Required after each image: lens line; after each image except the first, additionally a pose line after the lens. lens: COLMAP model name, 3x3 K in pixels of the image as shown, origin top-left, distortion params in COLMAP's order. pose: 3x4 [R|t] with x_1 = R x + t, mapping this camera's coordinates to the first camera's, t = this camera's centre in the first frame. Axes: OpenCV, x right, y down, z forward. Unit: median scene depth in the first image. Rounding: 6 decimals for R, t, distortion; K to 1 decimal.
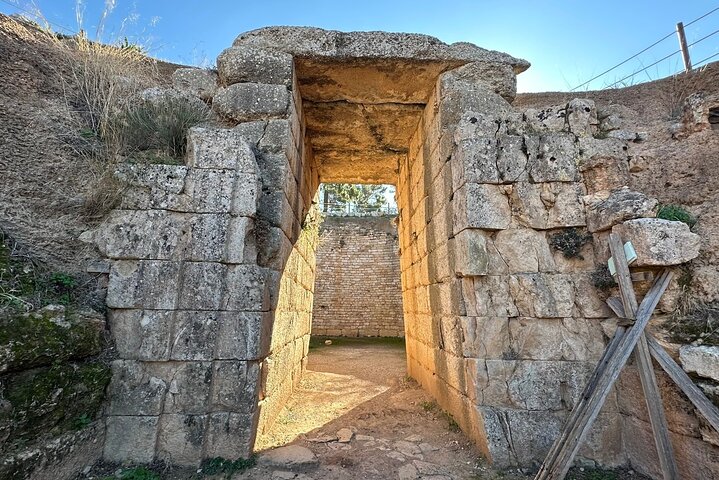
lens RADIAL K [[335.7, 0, 359.5], [0, 335.7, 240.0], [0, 0, 1]] dist [-0.002100, -0.000236]
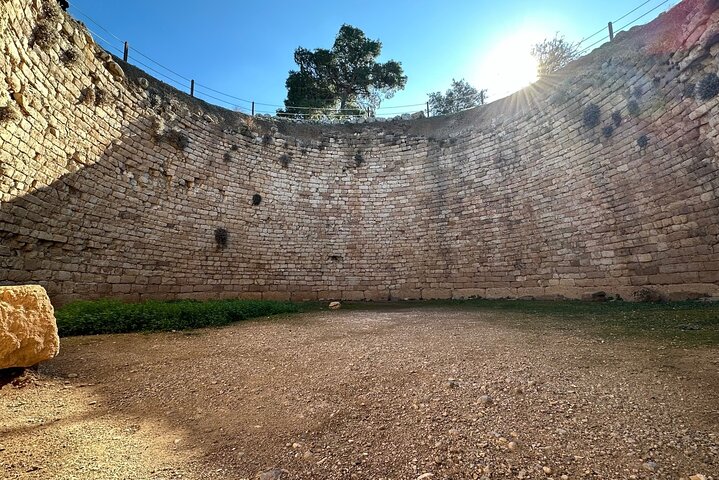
lens RADIAL K [[335.7, 0, 359.5], [0, 335.7, 240.0], [0, 0, 1]] dist [-0.002100, -0.000236]
pose [[0.994889, -0.043792, -0.090989, 0.011935], [0.049576, 0.996825, 0.062312, 0.689925], [0.087971, -0.066504, 0.993901, 1.918615]]
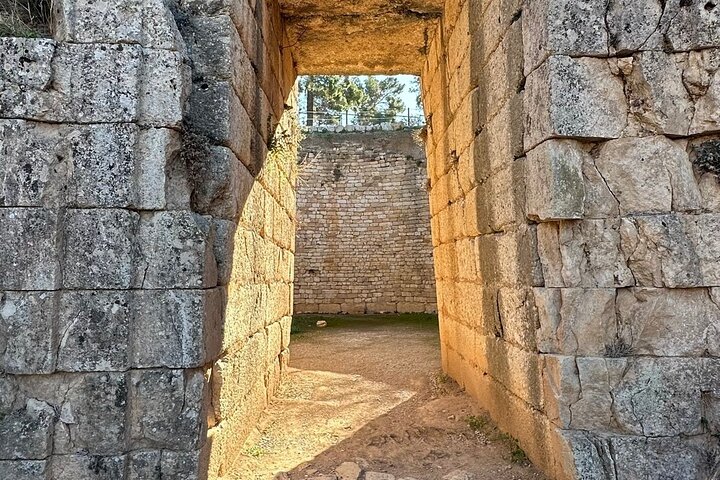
lens RADIAL K [[504.5, 0, 360.0], [0, 504.5, 240.0], [0, 0, 1]] dist [-0.001772, -0.001207]
pose [[0.999621, -0.025000, -0.011569, 0.000341], [0.026367, 0.989937, 0.139031, 0.008904], [0.007977, -0.139283, 0.990220, 0.114619]]
